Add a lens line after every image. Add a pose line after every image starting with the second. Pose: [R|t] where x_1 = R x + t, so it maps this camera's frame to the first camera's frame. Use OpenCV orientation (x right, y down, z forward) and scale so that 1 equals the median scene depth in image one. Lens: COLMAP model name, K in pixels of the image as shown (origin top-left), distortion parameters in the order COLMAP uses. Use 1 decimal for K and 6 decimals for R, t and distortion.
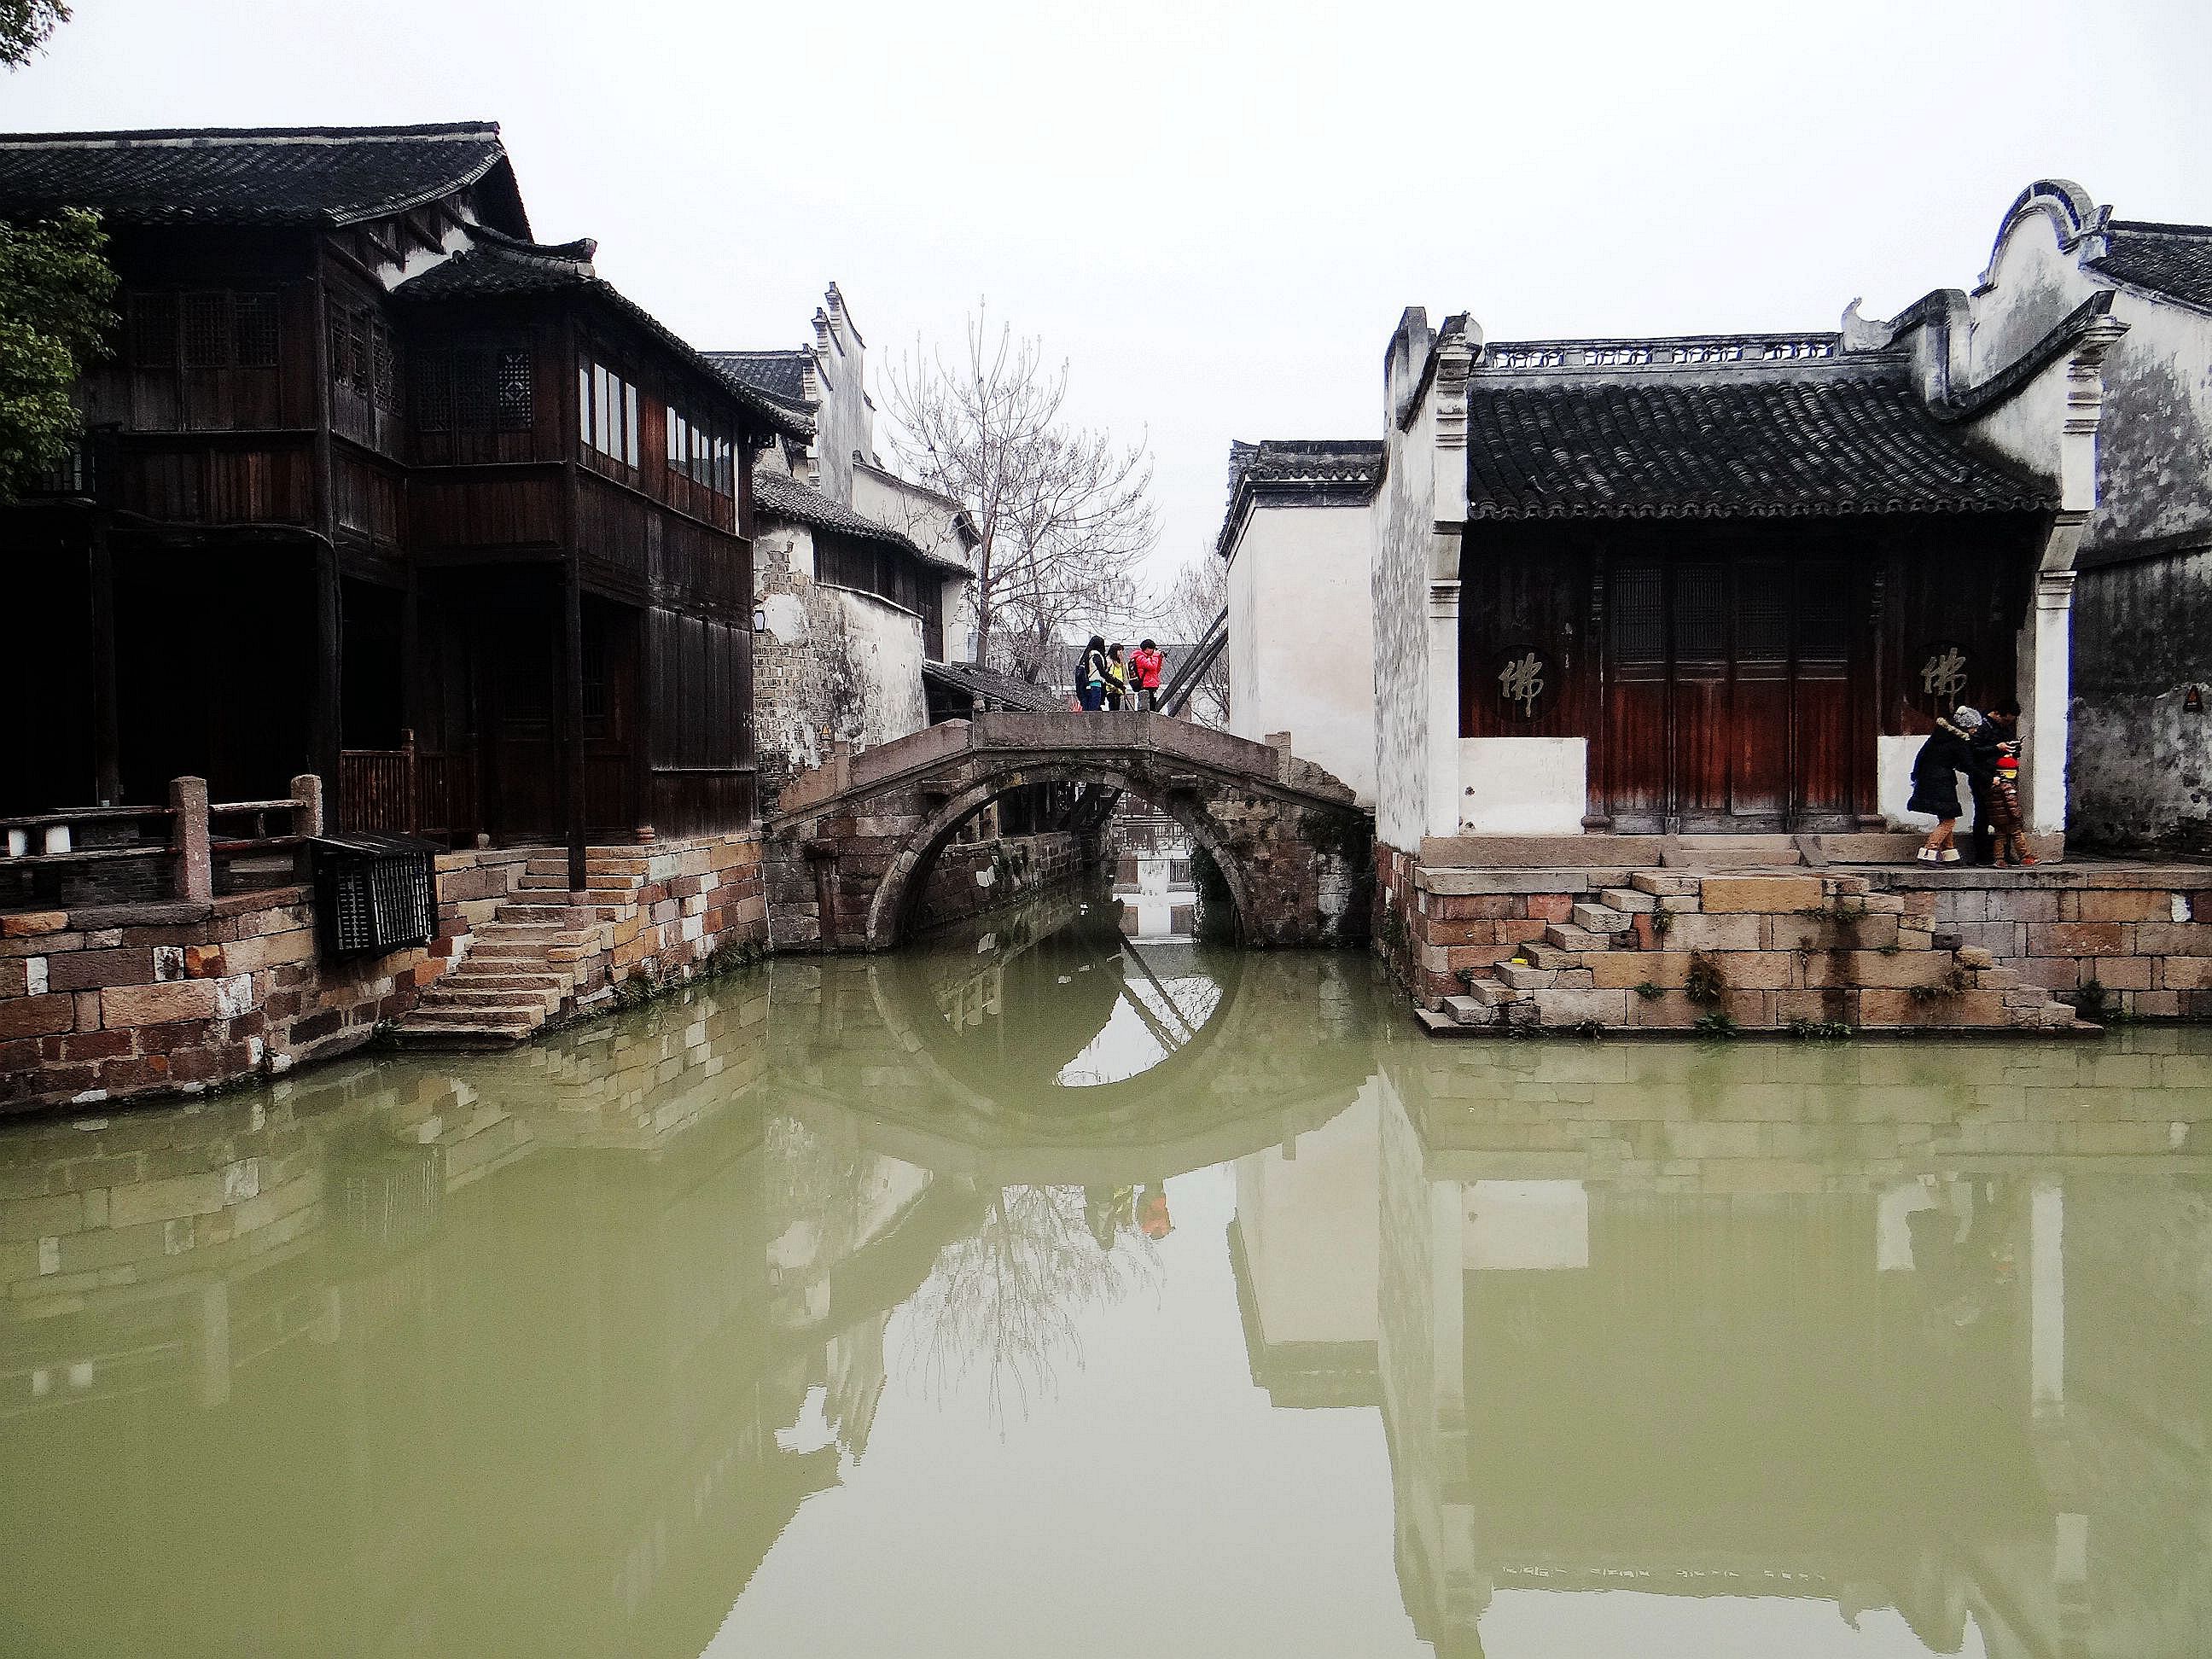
lens RADIAL K [[1746.4, 0, 1098.3], [0, 1746.4, 820.3], [0, 0, 1]] dist [0.007447, -0.019833]
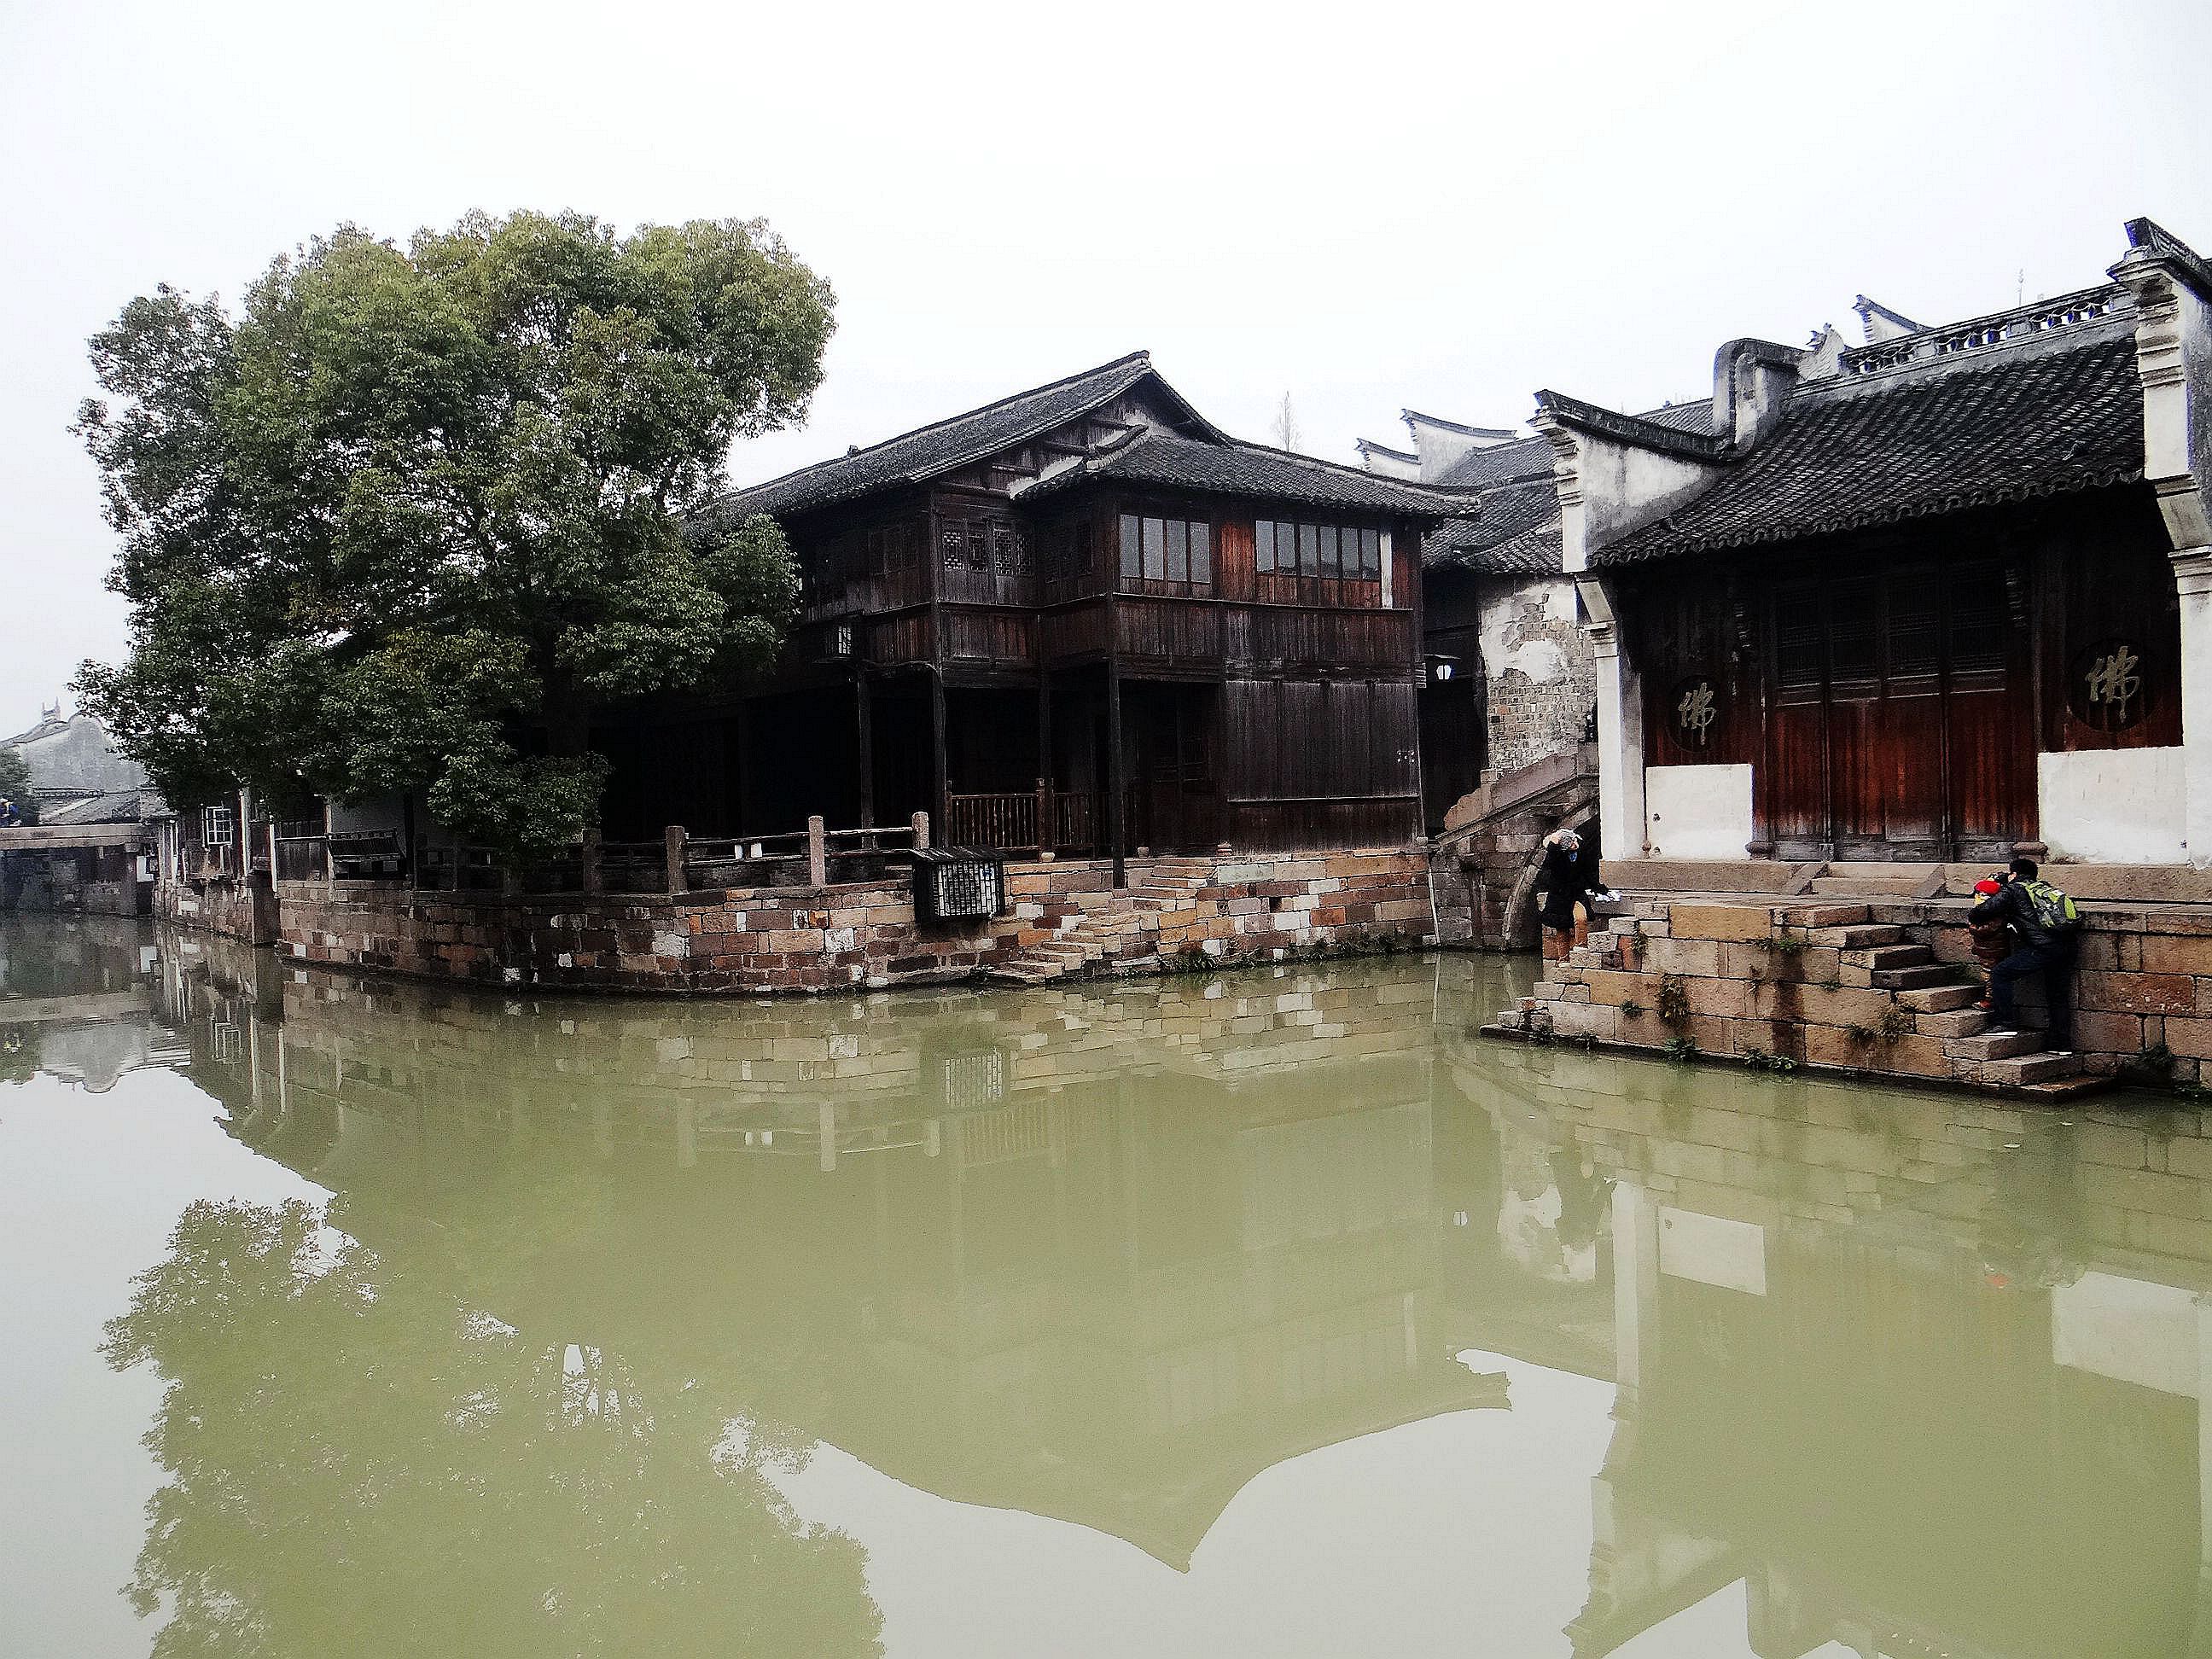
lens RADIAL K [[1746.4, 0, 1103.8], [0, 1746.4, 827.8], [0, 0, 1]] dist [0.007447, -0.019833]
pose [[0.631602, 0.001032, -0.775292, 0.896063], [0.000029, 0.999999, 0.001355, -0.012696], [0.775293, -0.000878, 0.631601, 0.085320]]
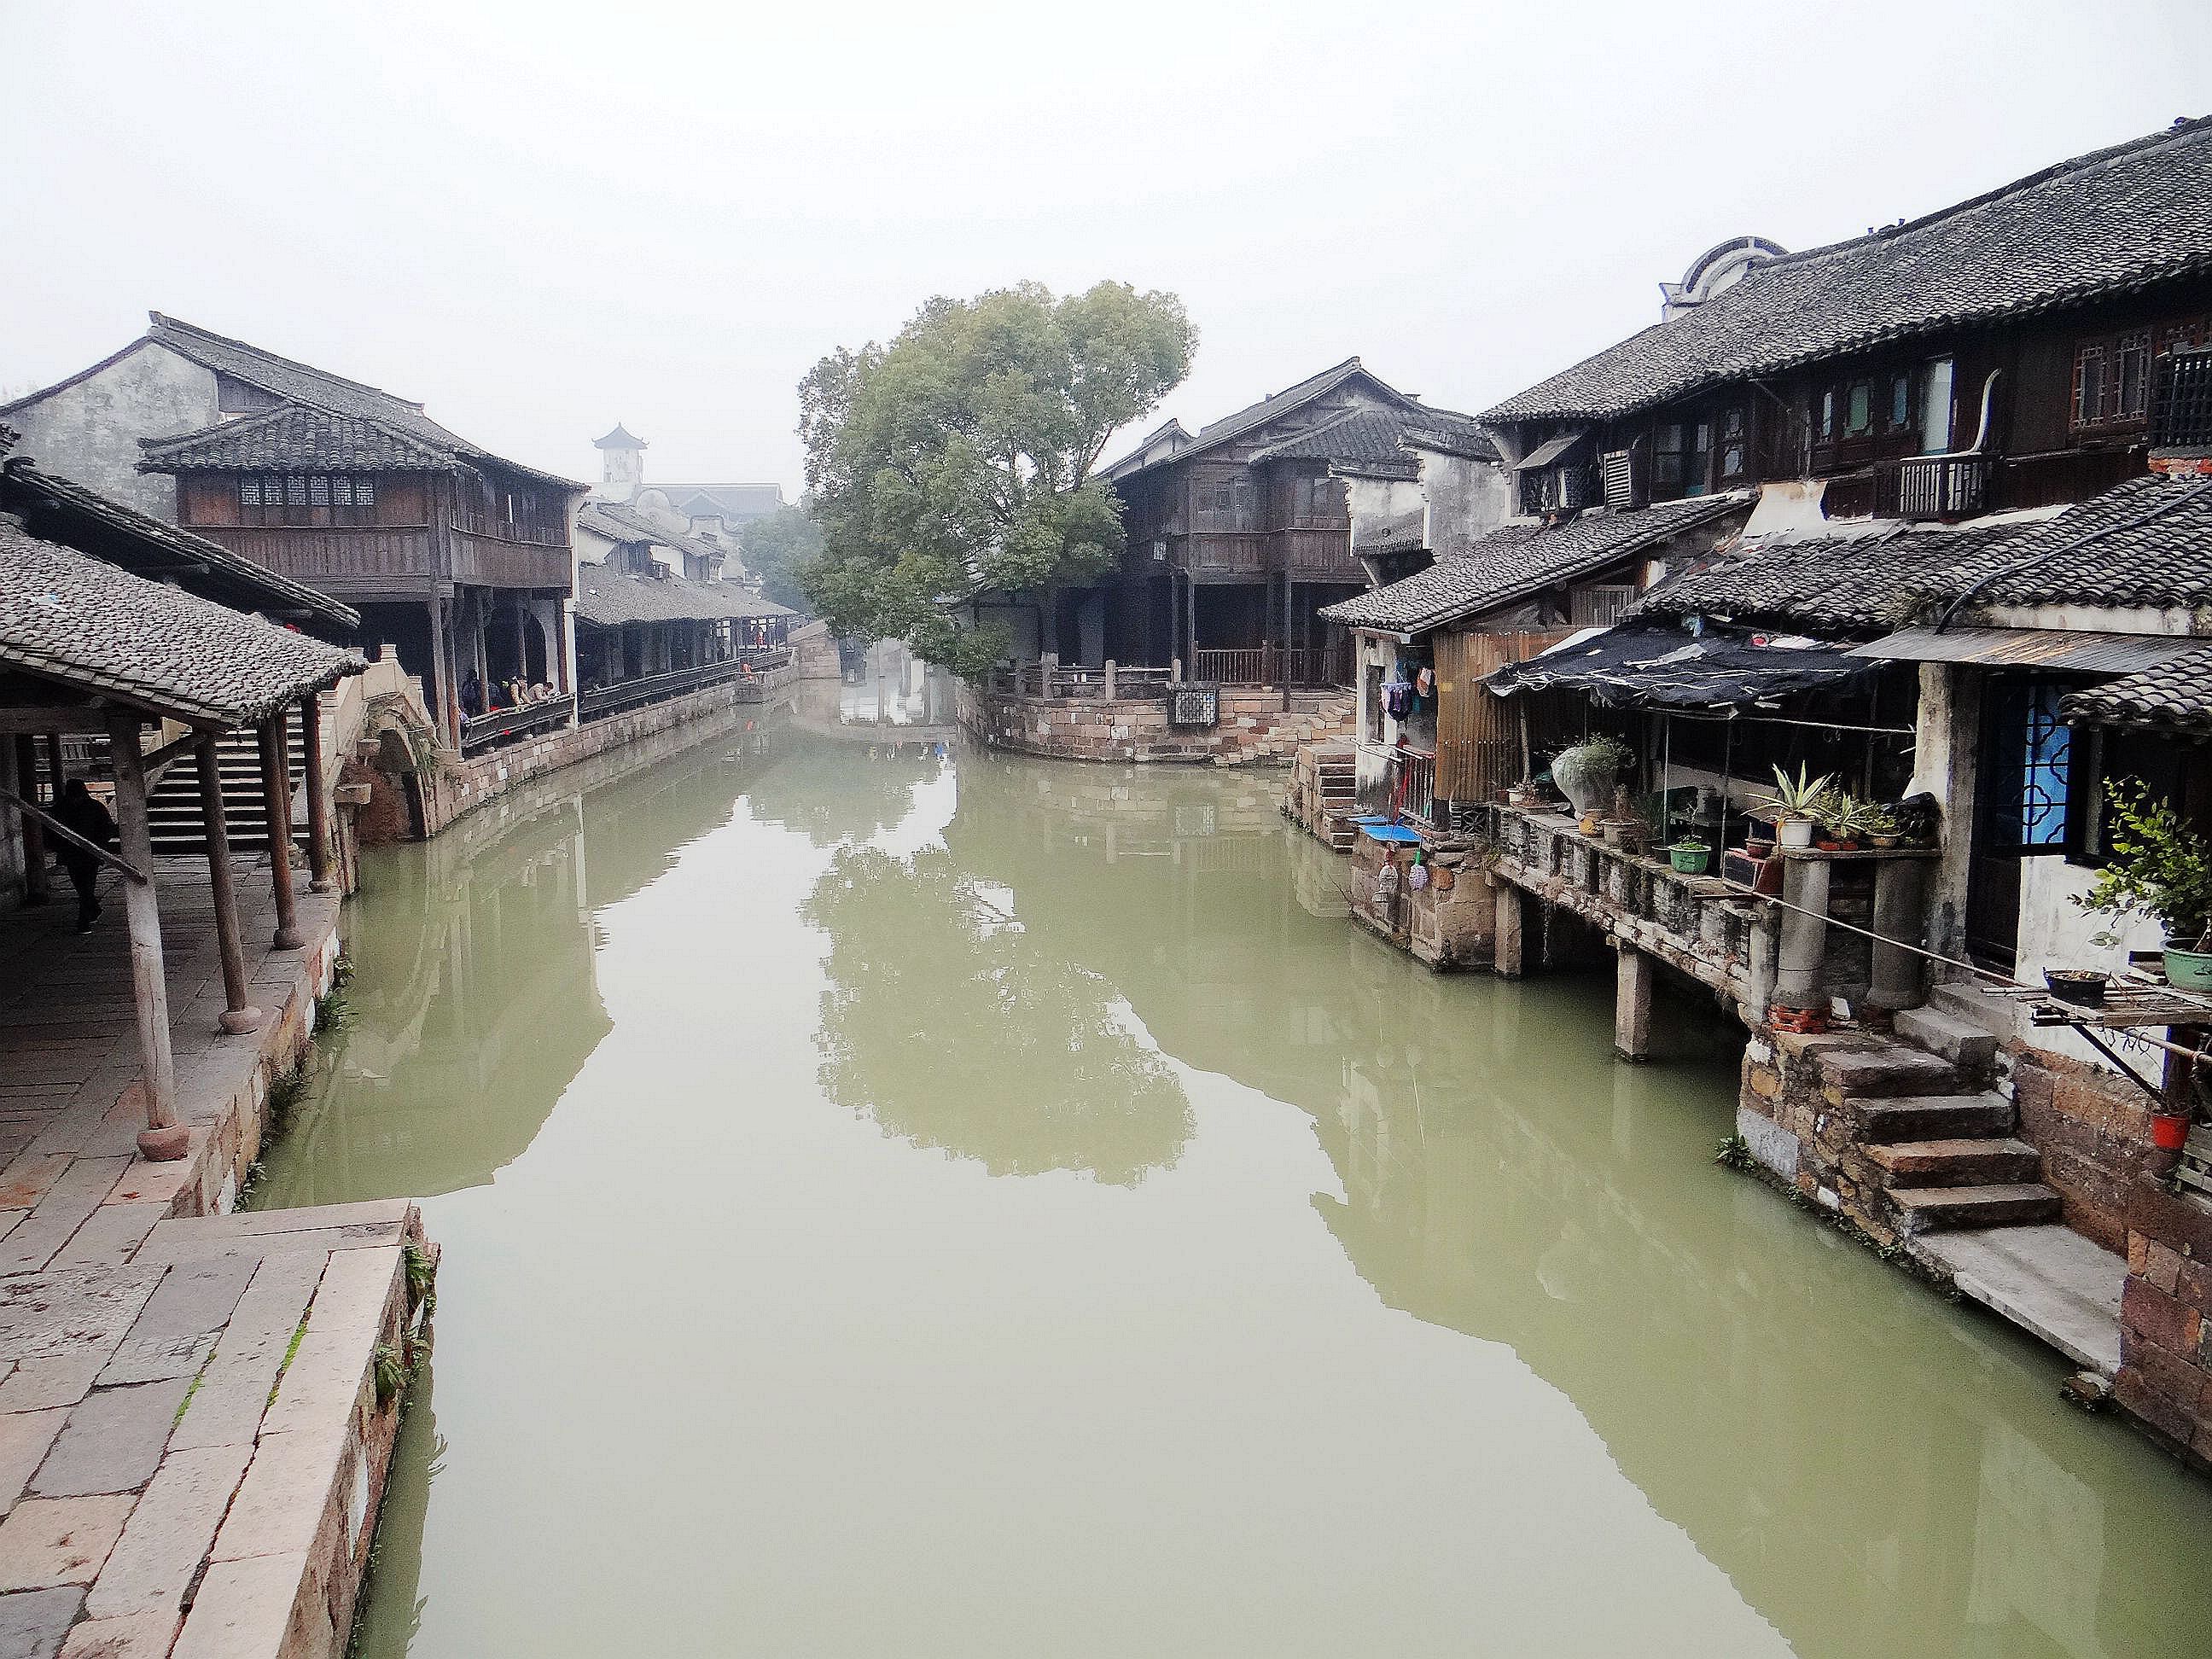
lens RADIAL K [[1746.4, 0, 1109.5], [0, 1746.4, 836.2], [0, 0, 1]] dist [0.007447, -0.019833]
pose [[0.145453, 0.147017, -0.978381, 2.181916], [-0.029968, 0.989099, 0.144172, -0.138118], [0.988911, 0.008350, 0.148273, 0.461183]]
